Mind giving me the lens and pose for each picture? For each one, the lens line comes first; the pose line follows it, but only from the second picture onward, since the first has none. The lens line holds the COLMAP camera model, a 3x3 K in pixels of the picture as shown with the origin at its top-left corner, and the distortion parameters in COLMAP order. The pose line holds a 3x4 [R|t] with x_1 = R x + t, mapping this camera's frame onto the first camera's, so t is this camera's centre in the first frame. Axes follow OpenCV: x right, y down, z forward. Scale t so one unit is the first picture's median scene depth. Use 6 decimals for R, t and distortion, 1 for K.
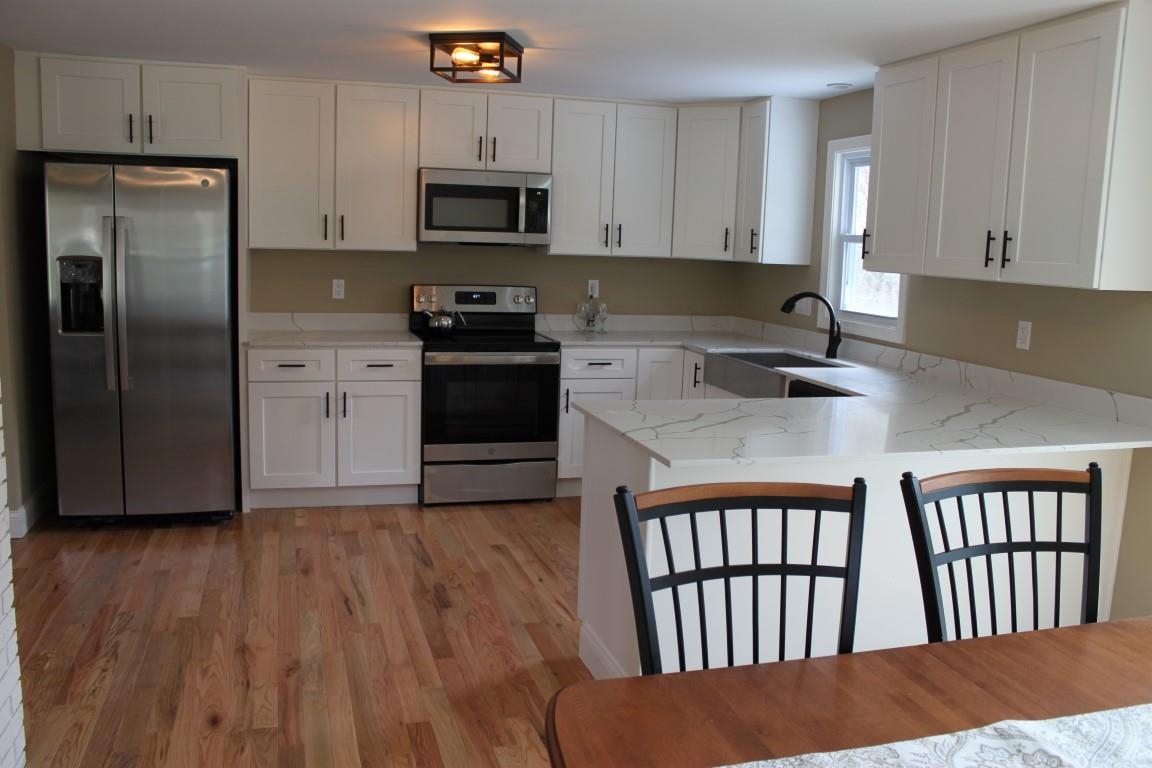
lens RADIAL K [[985.9, 0, 576.0], [0, 985.9, 384.0], [0, 0, 1]] dist [-0.151669, 0.166139]
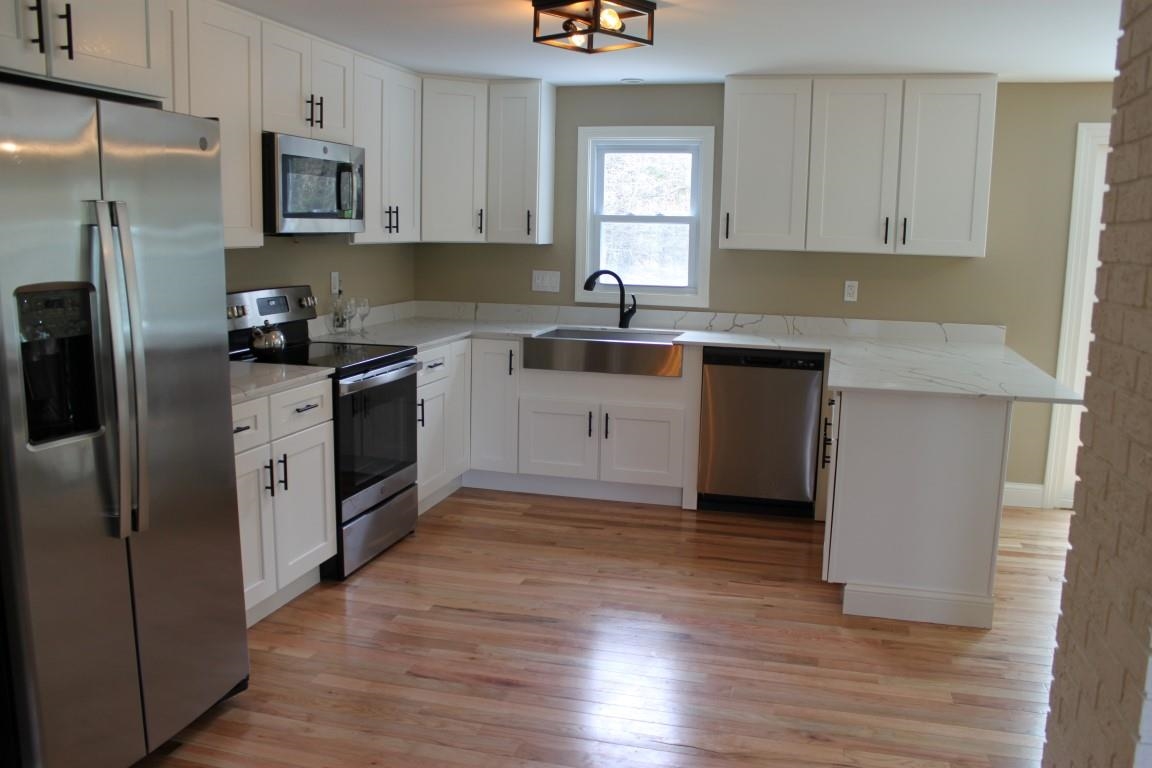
lens RADIAL K [[985.9, 0, 576.0], [0, 985.9, 384.0], [0, 0, 1]] dist [-0.151669, 0.166139]
pose [[0.513004, -0.158080, 0.843705, -0.738961], [0.122921, 0.986295, 0.110056, -0.096114], [-0.849540, 0.047250, 0.525405, 0.479179]]
